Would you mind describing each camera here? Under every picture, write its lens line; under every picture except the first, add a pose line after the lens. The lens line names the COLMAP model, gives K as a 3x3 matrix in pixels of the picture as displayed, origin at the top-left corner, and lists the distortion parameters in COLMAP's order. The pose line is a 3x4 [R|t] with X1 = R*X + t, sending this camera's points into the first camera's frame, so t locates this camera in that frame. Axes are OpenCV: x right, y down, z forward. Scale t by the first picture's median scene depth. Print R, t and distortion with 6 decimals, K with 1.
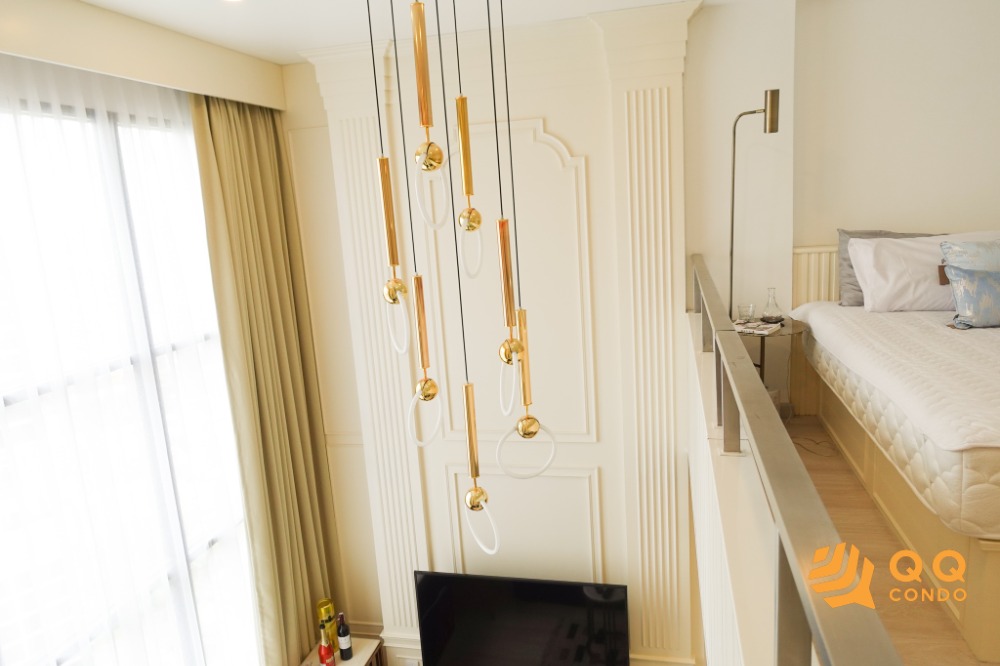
lens RADIAL K [[688.7, 0, 499.6], [0, 688.7, 332.1], [0, 0, 1]] dist [-0.010454, 0.008492]
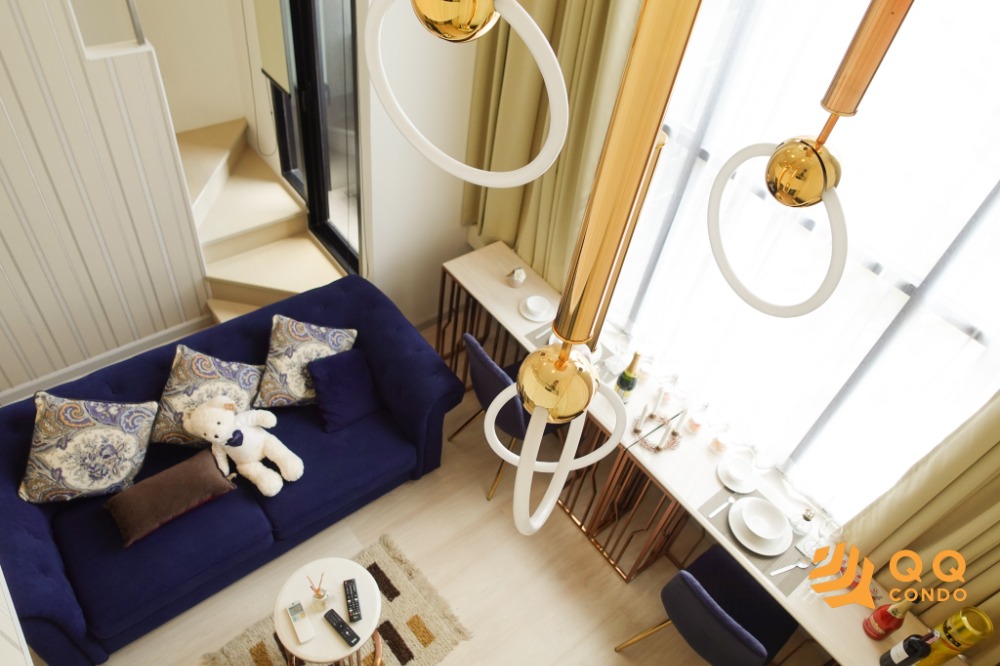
lens RADIAL K [[688.7, 0, 504.6], [0, 688.7, 337.5], [0, 0, 1]] dist [-0.010454, 0.008492]
pose [[-0.628838, 0.557048, -0.542458, 0.166408], [-0.223534, 0.538691, 0.812308, -0.086184], [0.744712, 0.632068, -0.214230, 0.842523]]
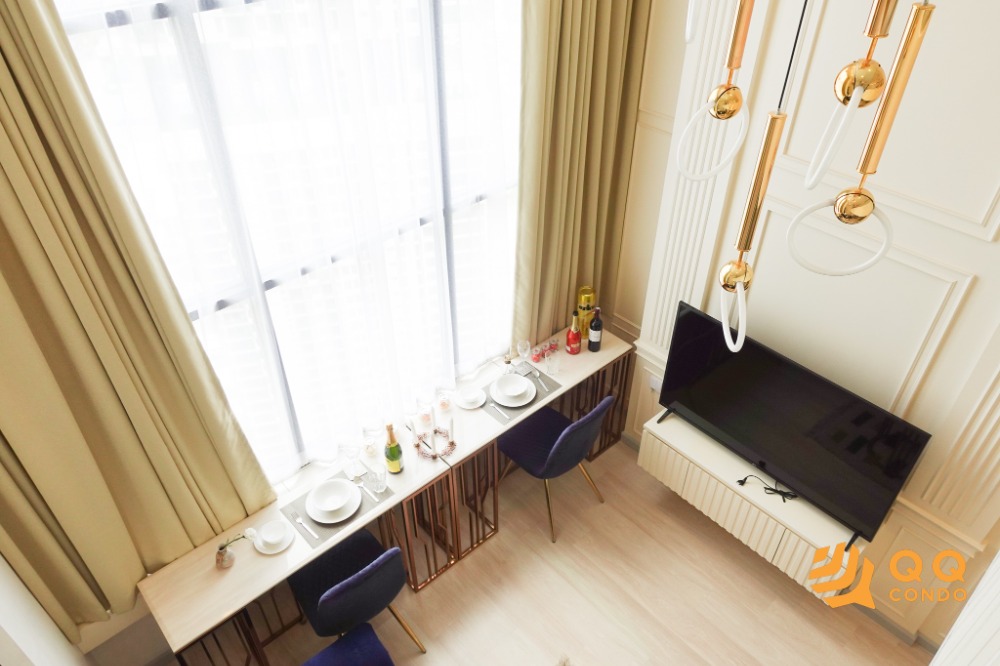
lens RADIAL K [[688.7, 0, 497.0], [0, 688.7, 332.9], [0, 0, 1]] dist [-0.010454, 0.008492]
pose [[0.818577, 0.405002, -0.407314, 0.062087], [-0.158346, 0.840750, 0.517751, -0.031857], [0.552139, -0.359323, 0.752349, 0.240460]]
